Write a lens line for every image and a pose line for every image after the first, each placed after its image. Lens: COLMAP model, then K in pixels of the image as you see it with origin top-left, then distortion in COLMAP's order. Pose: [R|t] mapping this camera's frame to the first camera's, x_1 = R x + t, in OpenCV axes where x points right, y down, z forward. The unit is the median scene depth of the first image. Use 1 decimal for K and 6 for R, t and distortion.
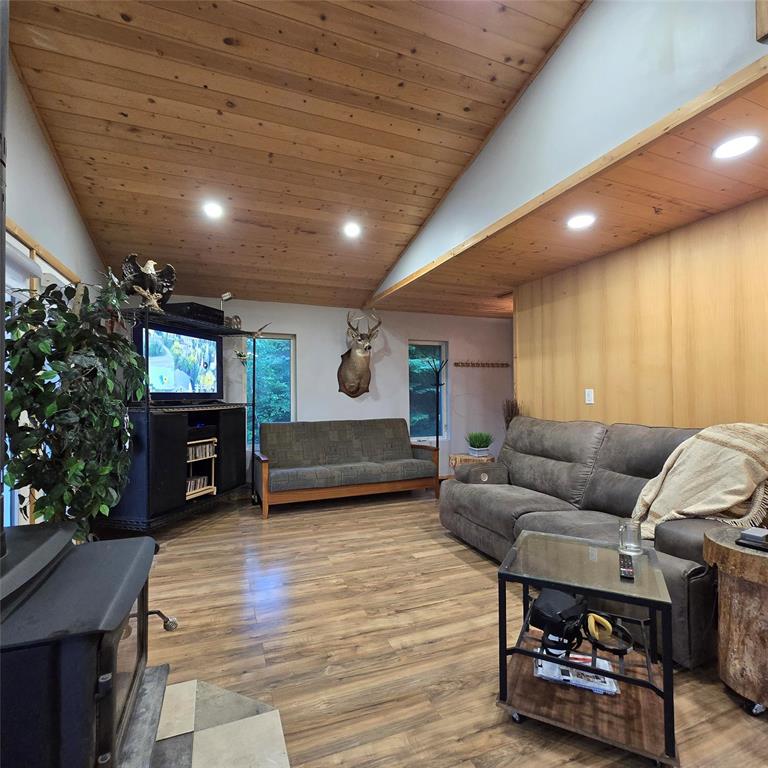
lens RADIAL K [[421.6, 0, 383.0], [0, 421.6, 386.0], [0, 0, 1]] dist [-0.000722, -0.001438]
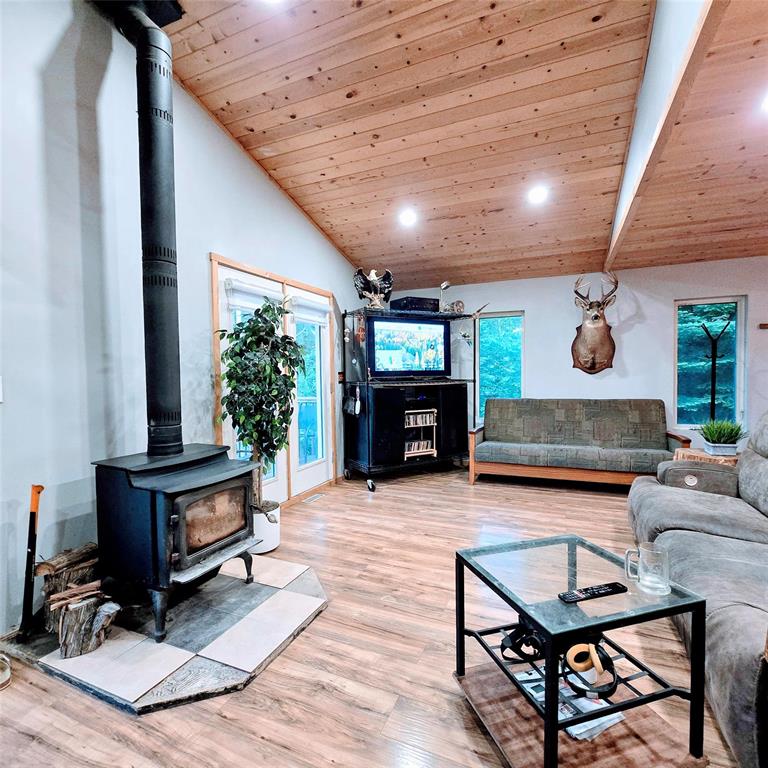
lens RADIAL K [[421.6, 0, 379.1], [0, 421.6, 386.6], [0, 0, 1]] dist [-0.000722, -0.001438]
pose [[0.700176, 0.020043, -0.713689, 0.348494], [0.024441, 0.998347, 0.052016, -0.004441], [0.713552, -0.053863, 0.698529, 0.073669]]
